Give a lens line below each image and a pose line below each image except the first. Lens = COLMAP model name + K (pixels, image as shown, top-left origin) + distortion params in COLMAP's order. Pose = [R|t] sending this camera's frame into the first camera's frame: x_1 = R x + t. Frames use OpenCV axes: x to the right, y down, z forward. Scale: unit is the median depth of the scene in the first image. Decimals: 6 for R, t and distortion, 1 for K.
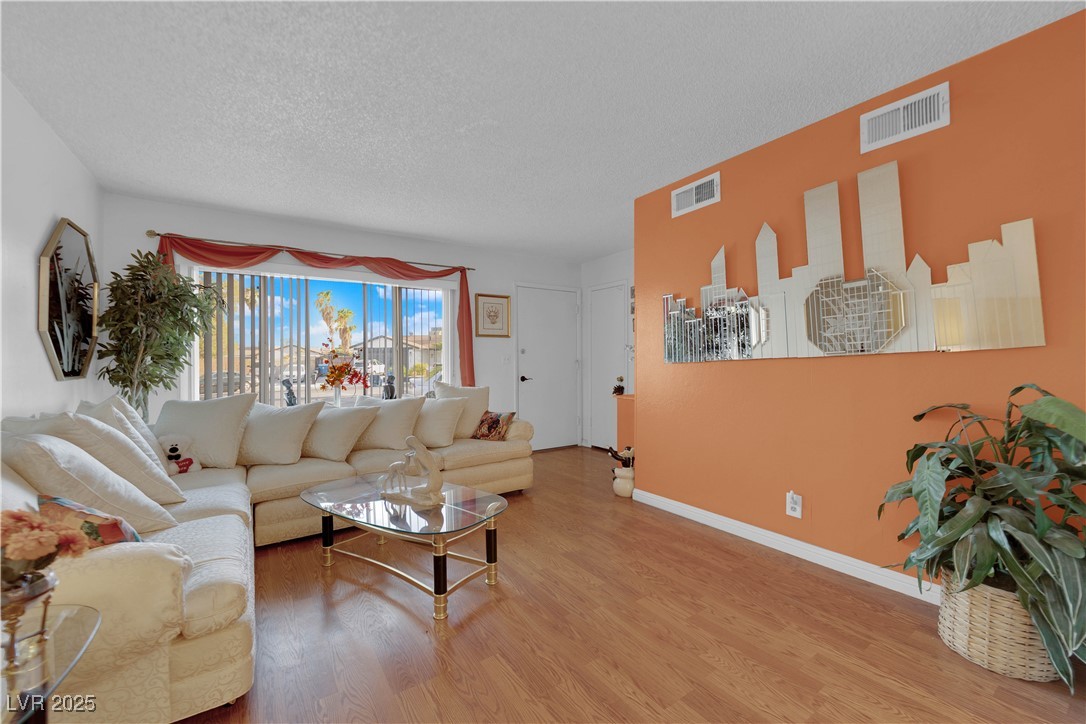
lens RADIAL K [[435.4, 0, 543.9], [0, 435.4, 362.0], [0, 0, 1]] dist [-0.012667, -0.002793]
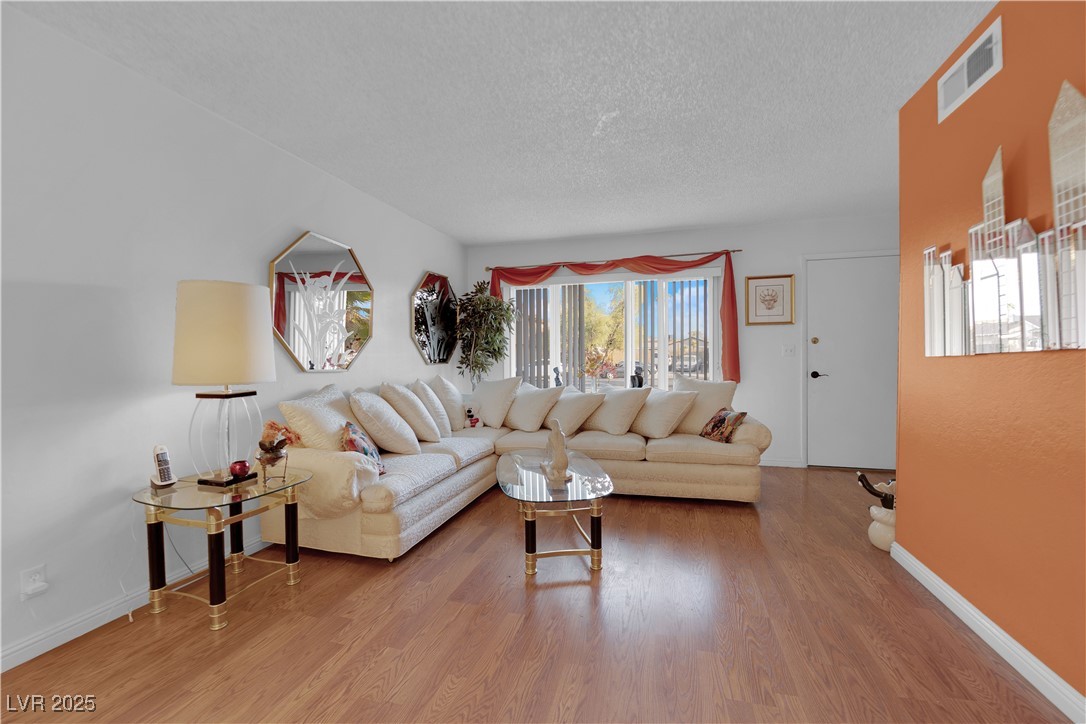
lens RADIAL K [[435.4, 0, 543.8], [0, 435.4, 362.7], [0, 0, 1]] dist [-0.012667, -0.002793]
pose [[0.642939, 0.016592, -0.765738, 0.347941], [0.000717, 0.999752, 0.022265, -0.002795], [0.765917, -0.014864, 0.642767, 0.145093]]
